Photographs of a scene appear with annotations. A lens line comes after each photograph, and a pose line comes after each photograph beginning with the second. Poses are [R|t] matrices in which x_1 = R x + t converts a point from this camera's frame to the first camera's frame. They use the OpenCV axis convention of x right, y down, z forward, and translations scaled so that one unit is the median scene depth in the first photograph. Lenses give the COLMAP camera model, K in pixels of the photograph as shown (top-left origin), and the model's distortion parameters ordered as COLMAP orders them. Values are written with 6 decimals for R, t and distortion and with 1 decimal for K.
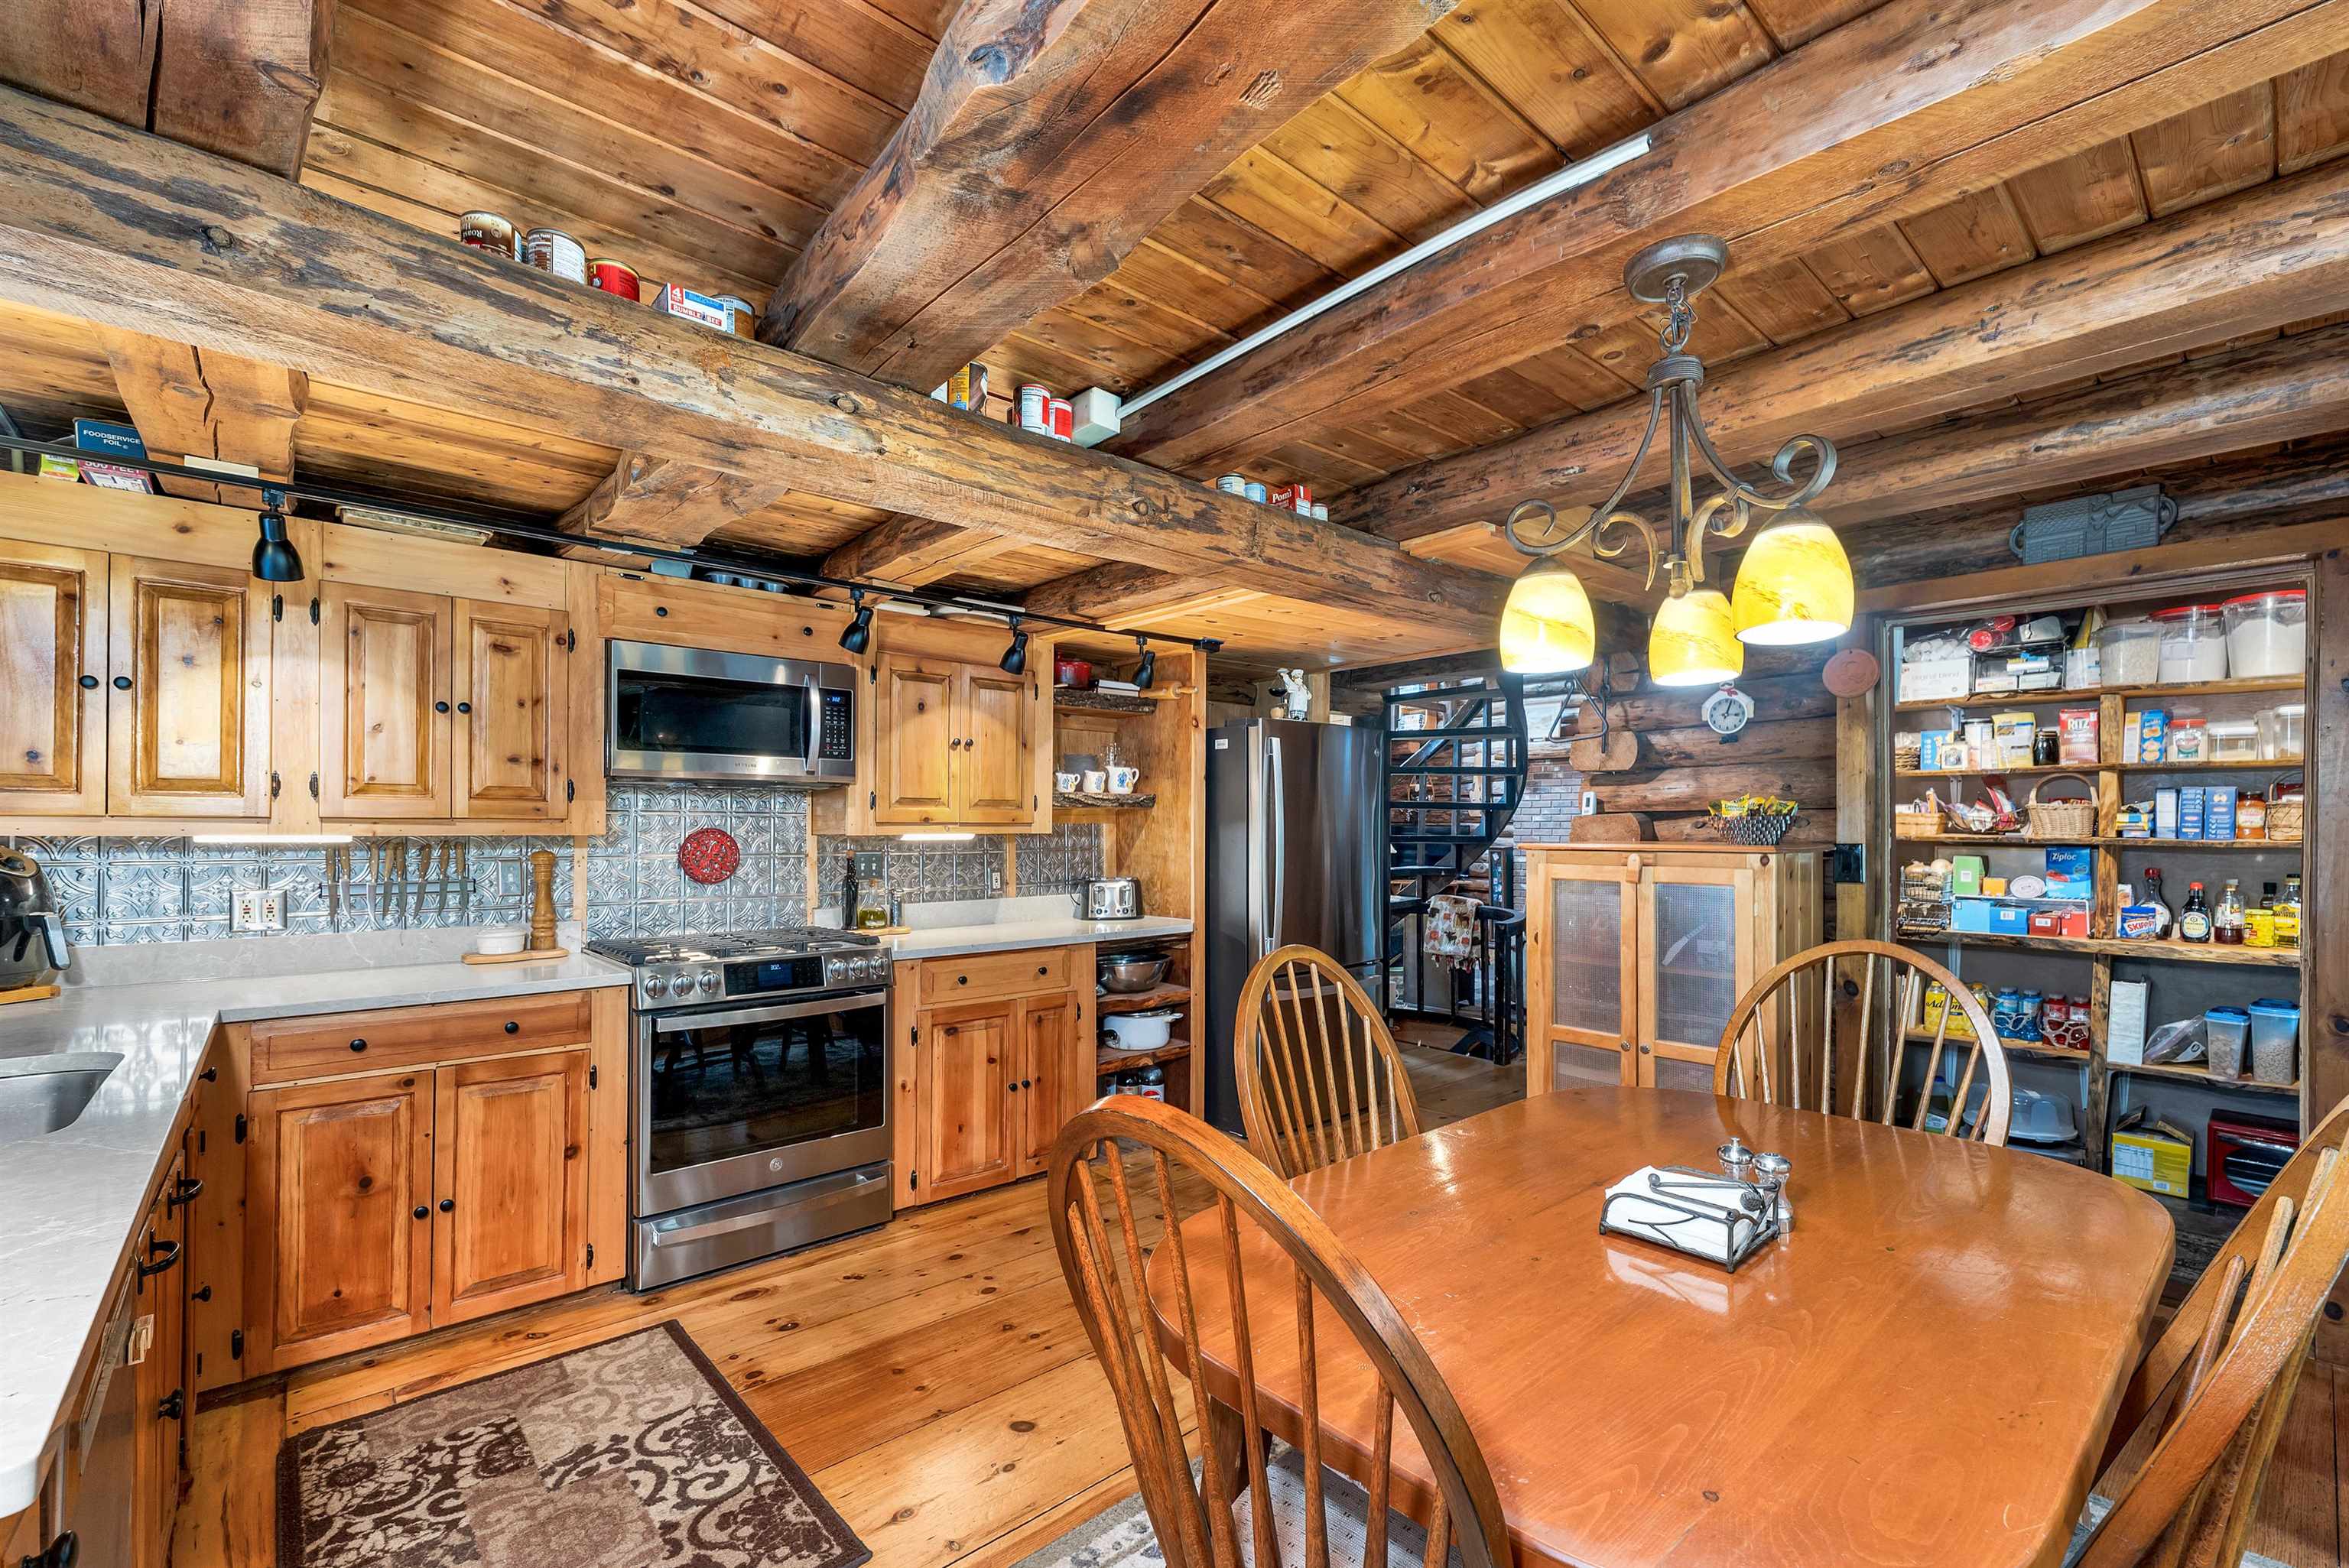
lens RADIAL K [[988.6, 0, 1174.6], [0, 988.6, 821.4], [0, 0, 1]] dist [-0.000002, 0.000030]
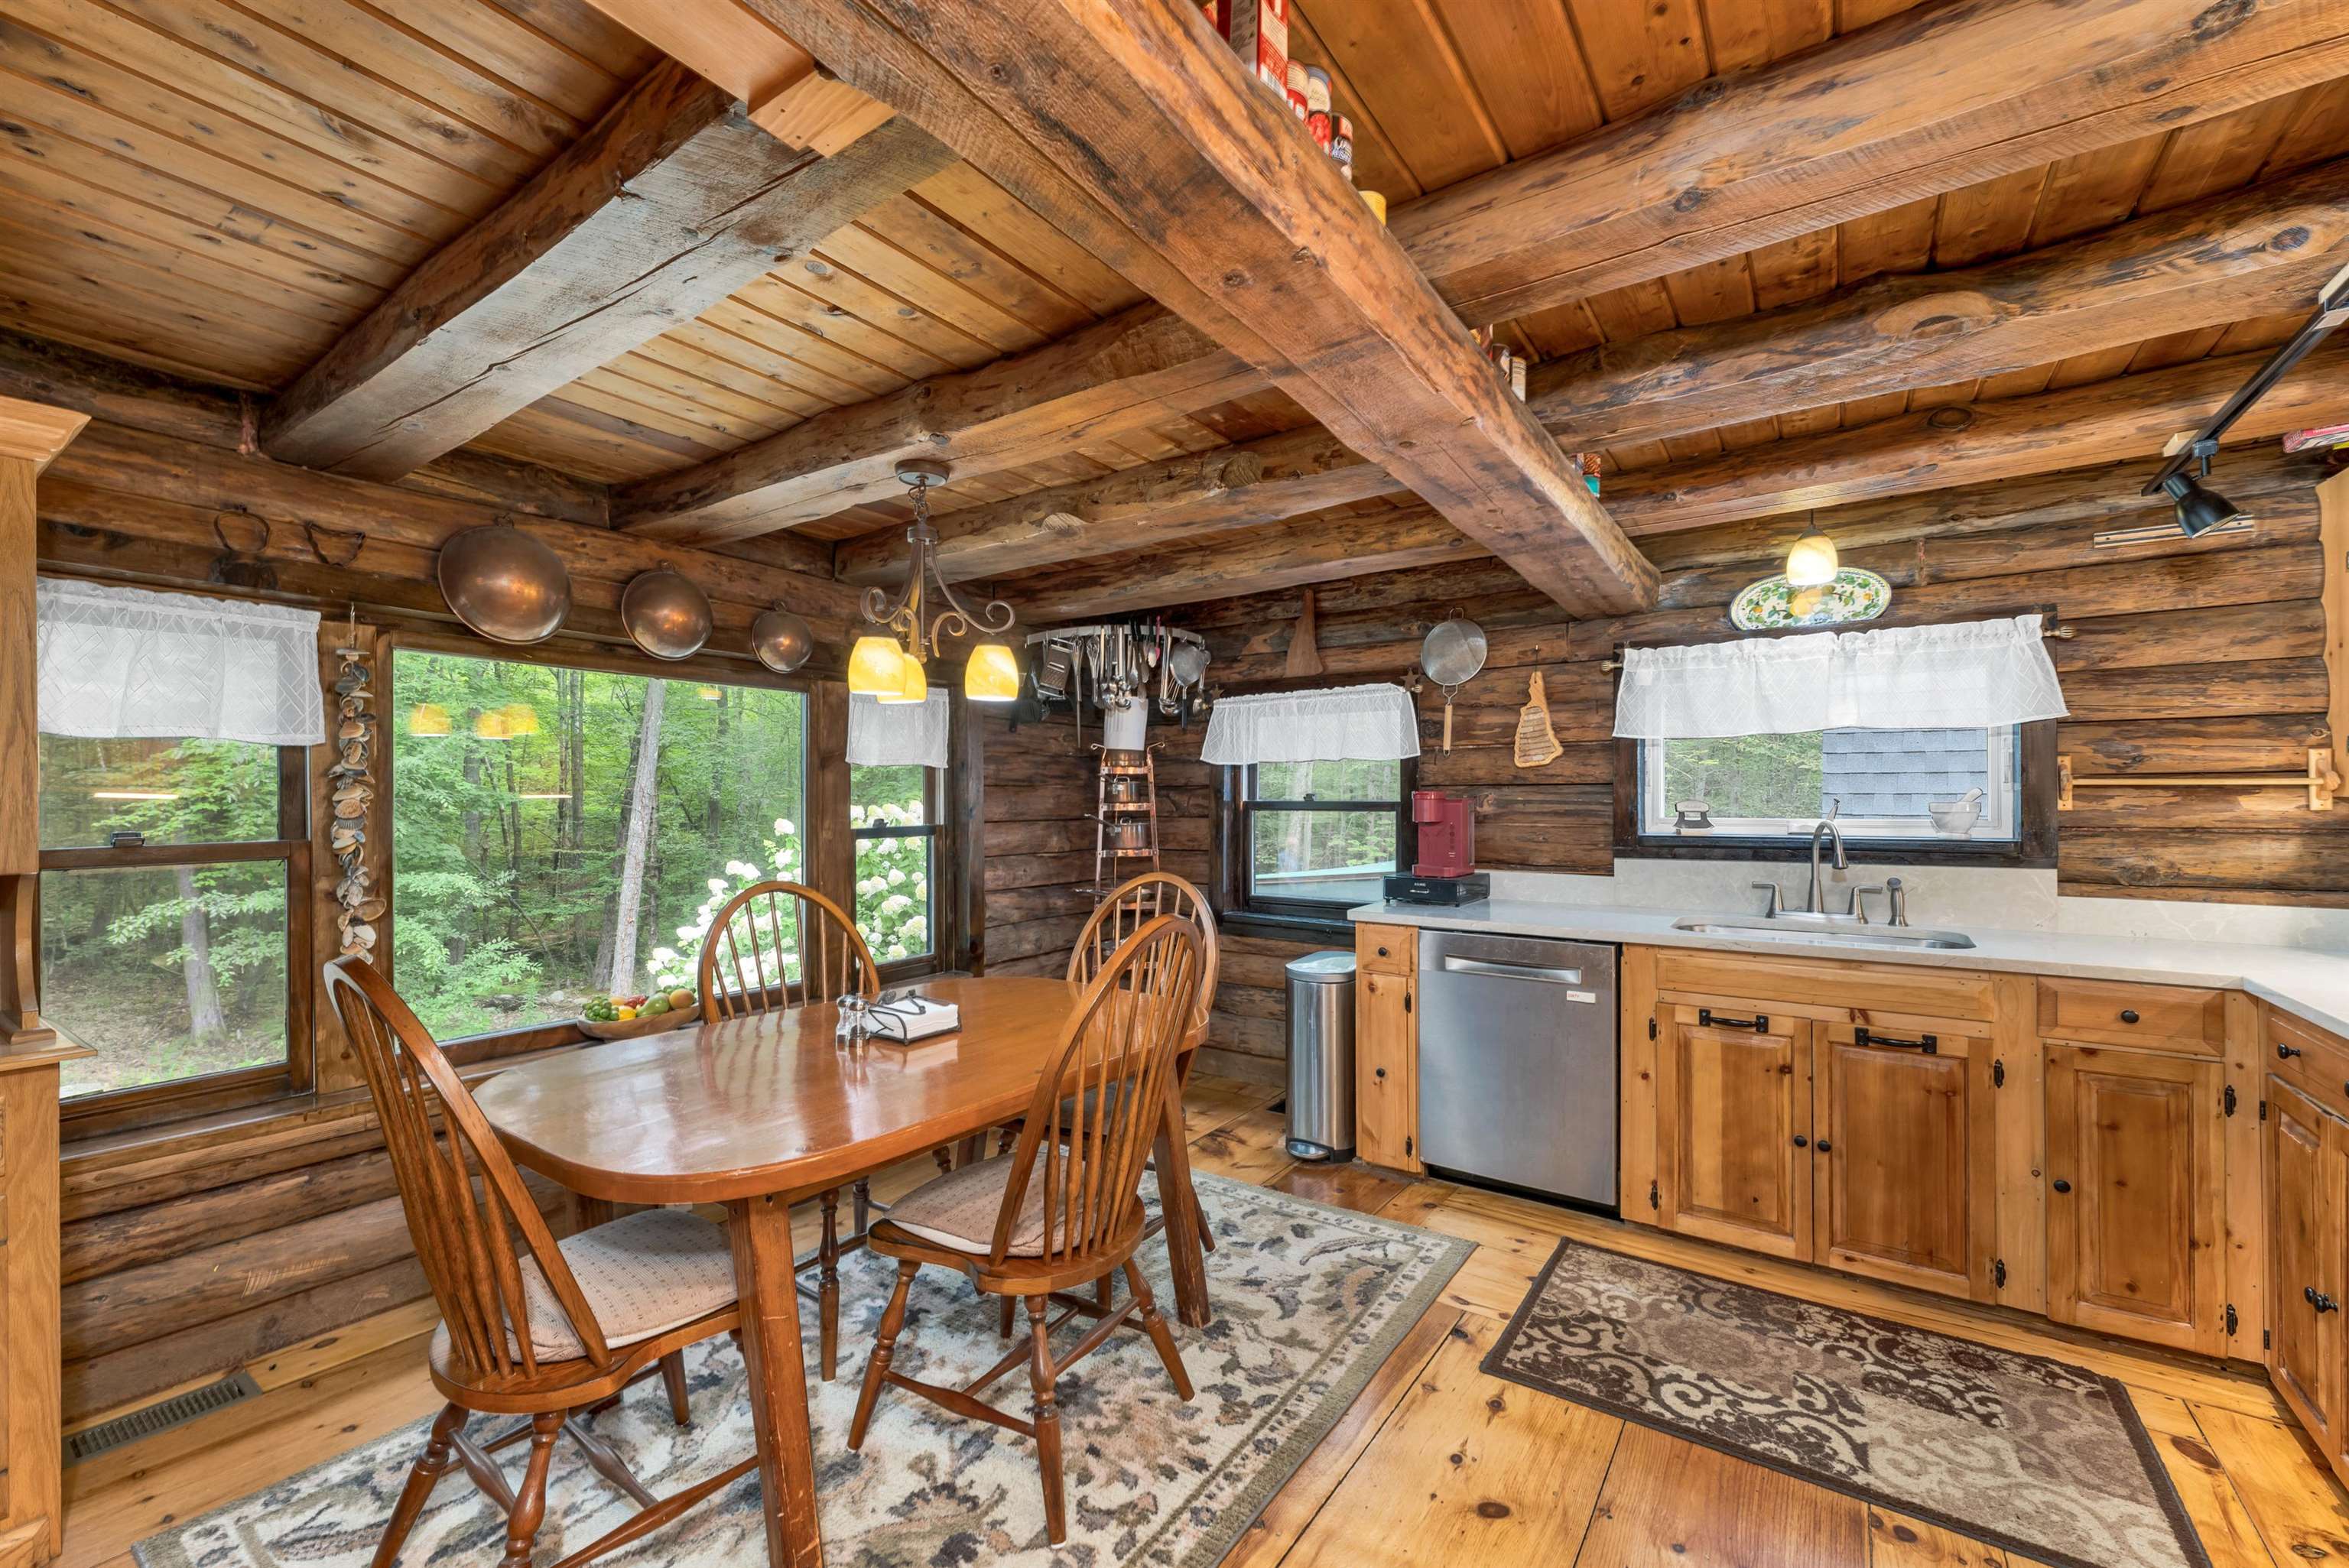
lens RADIAL K [[965.8, 0, 1163.7], [0, 965.8, 790.2], [0, 0, 1]] dist [0.001274, 0.000281]
pose [[-0.973434, 0.000185, -0.228970, 0.249952], [0.003183, 0.999914, -0.012722, 0.012711], [0.228947, -0.013113, -0.973350, 1.435781]]
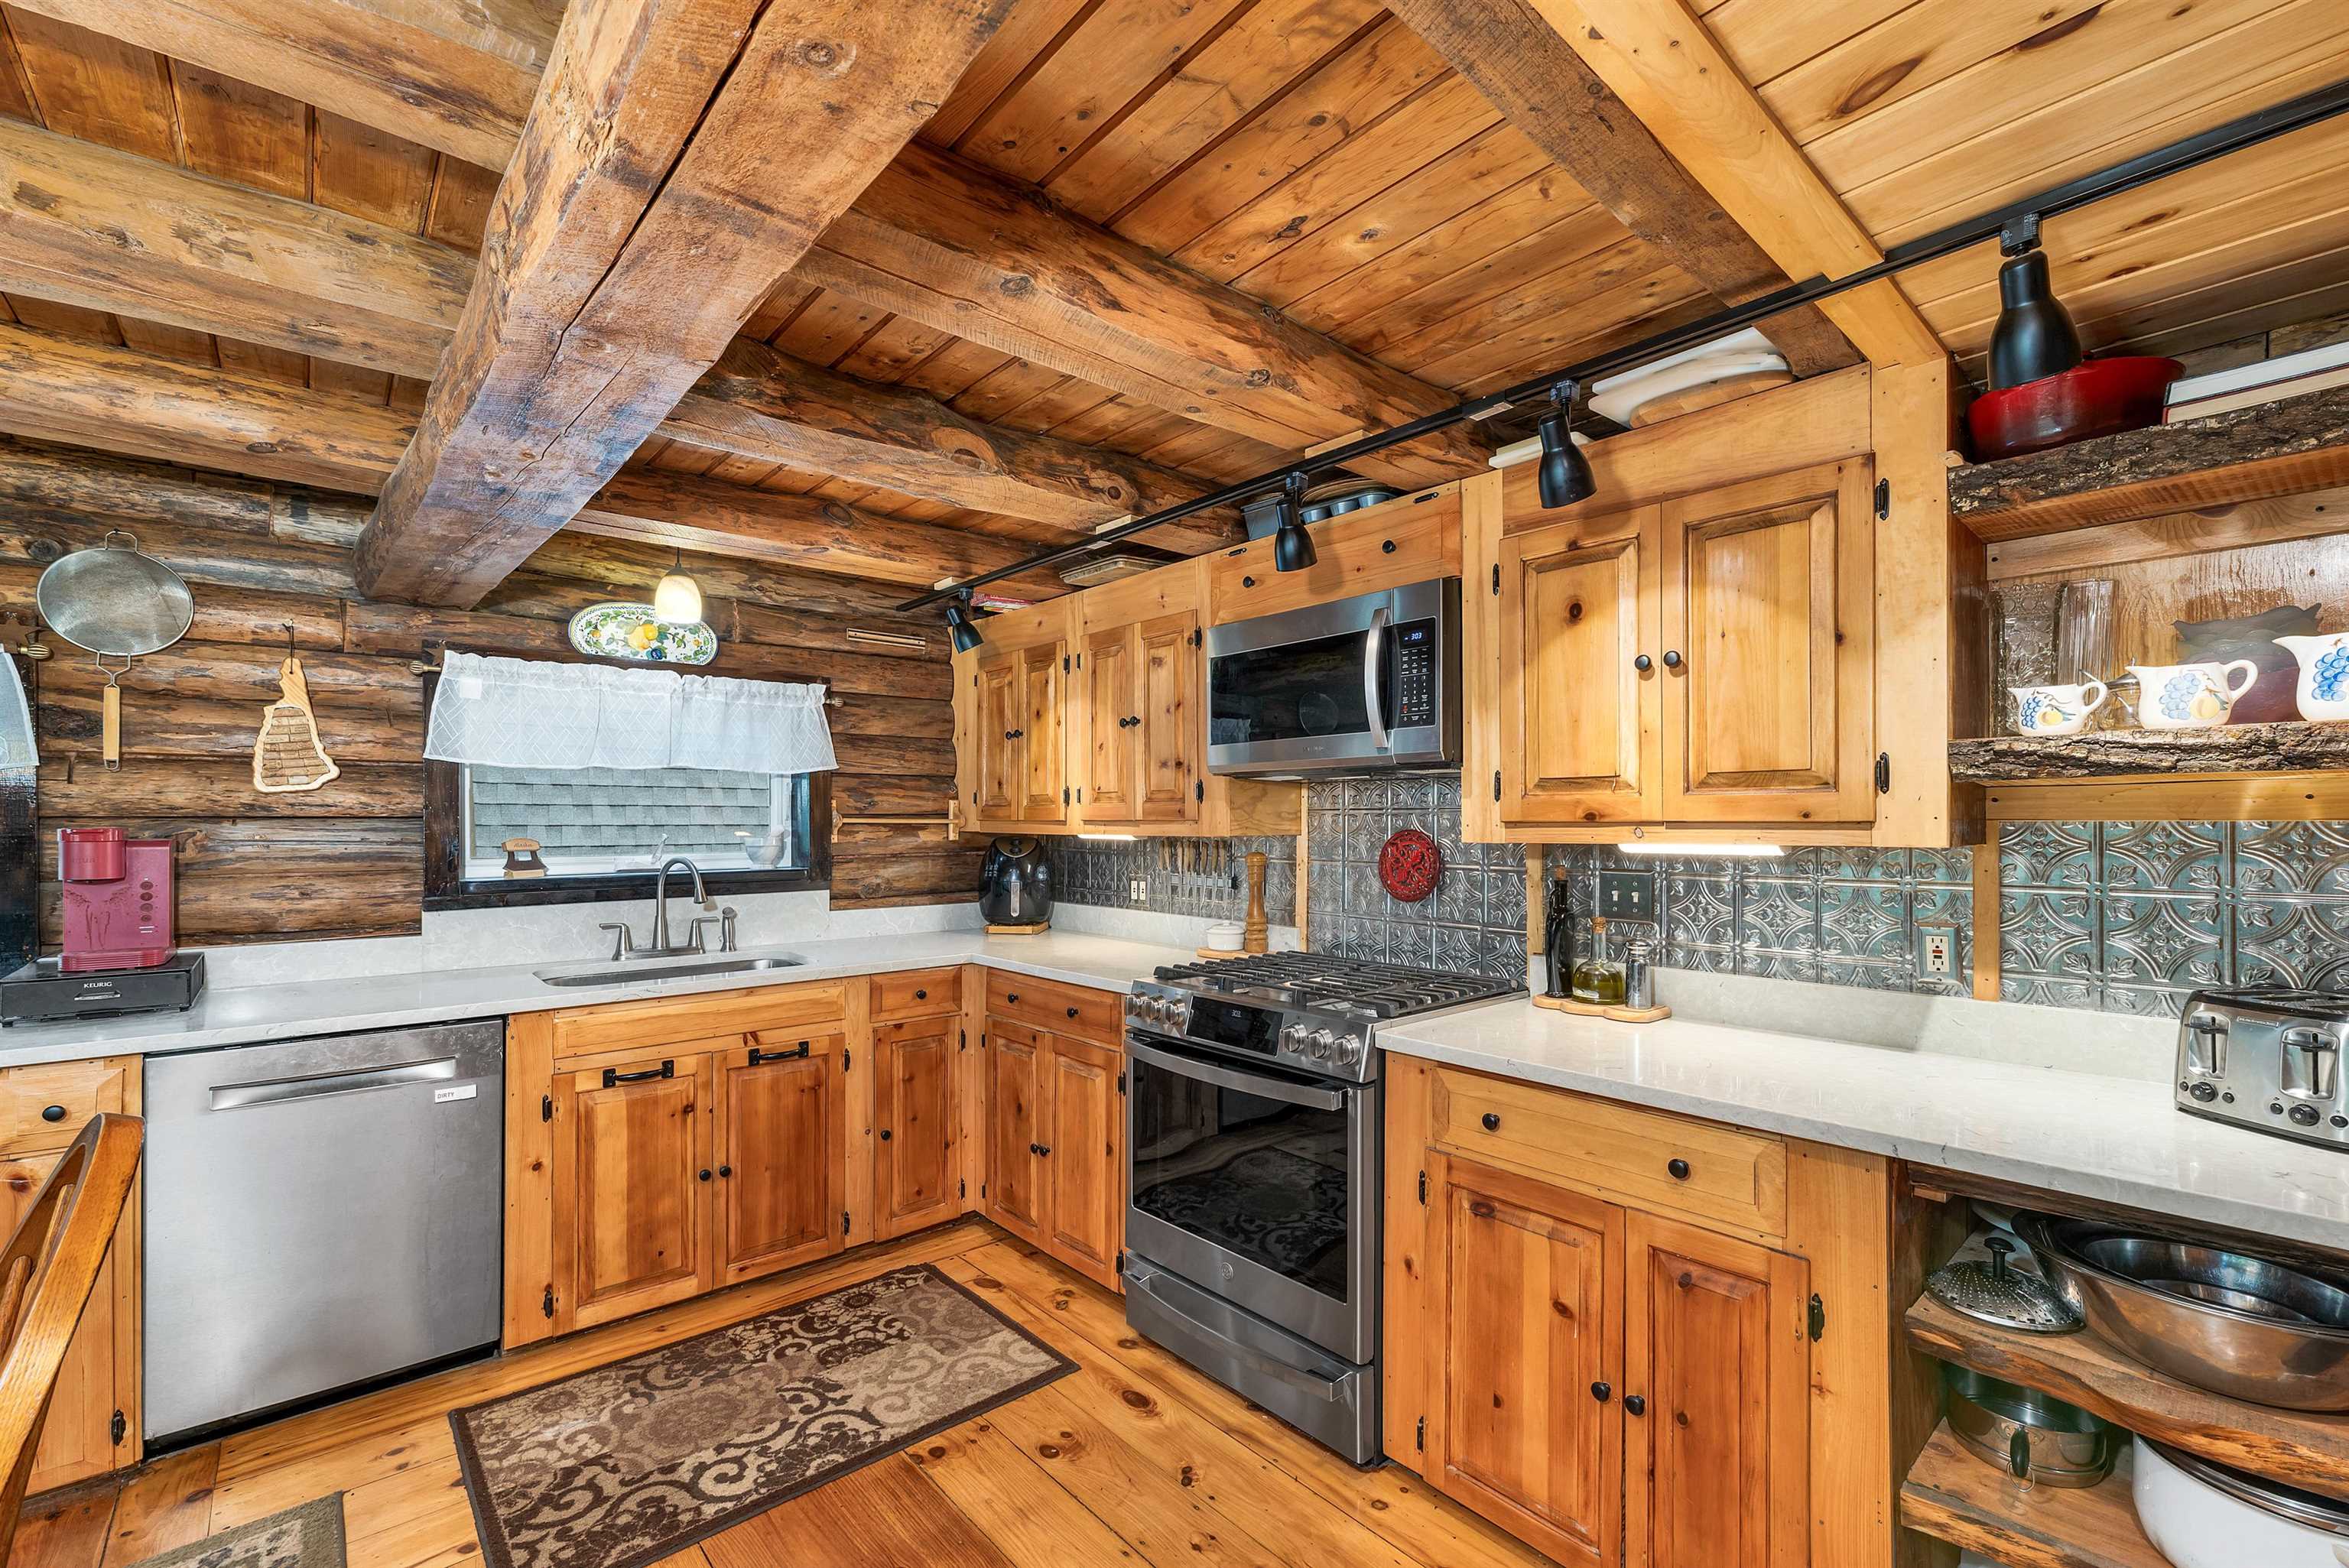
lens RADIAL K [[988.6, 0, 1174.6], [0, 988.6, 821.4], [0, 0, 1]] dist [-0.000002, 0.000030]
pose [[0.000269, -0.000745, -1.000000, 0.414651], [0.007040, 0.999975, -0.000743, -0.000735], [0.999975, -0.007040, 0.000275, 1.103466]]
